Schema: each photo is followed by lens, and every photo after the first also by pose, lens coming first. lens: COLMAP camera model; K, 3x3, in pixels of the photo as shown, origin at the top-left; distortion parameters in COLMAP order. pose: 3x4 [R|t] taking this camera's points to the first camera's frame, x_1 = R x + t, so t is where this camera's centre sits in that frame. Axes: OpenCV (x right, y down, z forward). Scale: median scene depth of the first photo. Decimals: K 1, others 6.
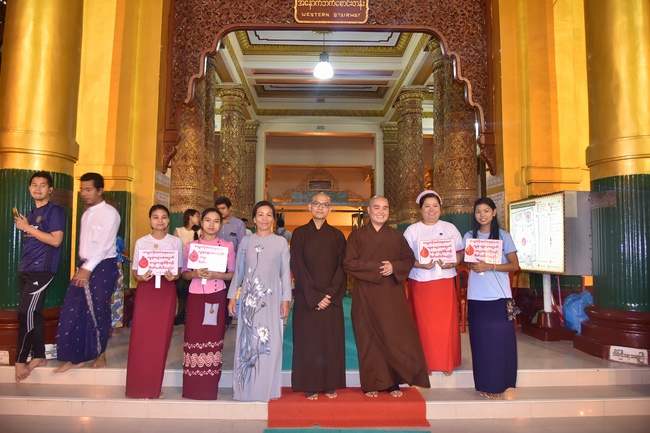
lens RADIAL K [[432.0, 0, 316.7], [0, 432.0, 219.4], [0, 0, 1]] dist [-0.046466, 0.006936]
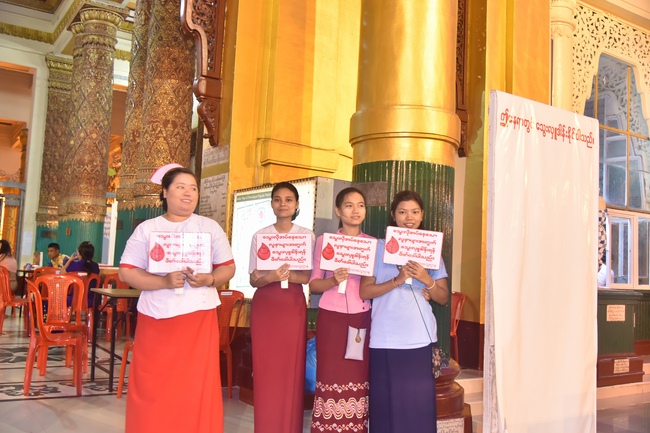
lens RADIAL K [[643.1, 0, 325.0], [0, 643.1, 216.5], [0, 0, 1]] dist [-0.018828, -0.015333]
pose [[0.839314, 0.075477, 0.538381, 0.052286], [-0.071682, 0.997034, -0.028029, 0.013577], [-0.538900, -0.015067, 0.842235, 0.124809]]
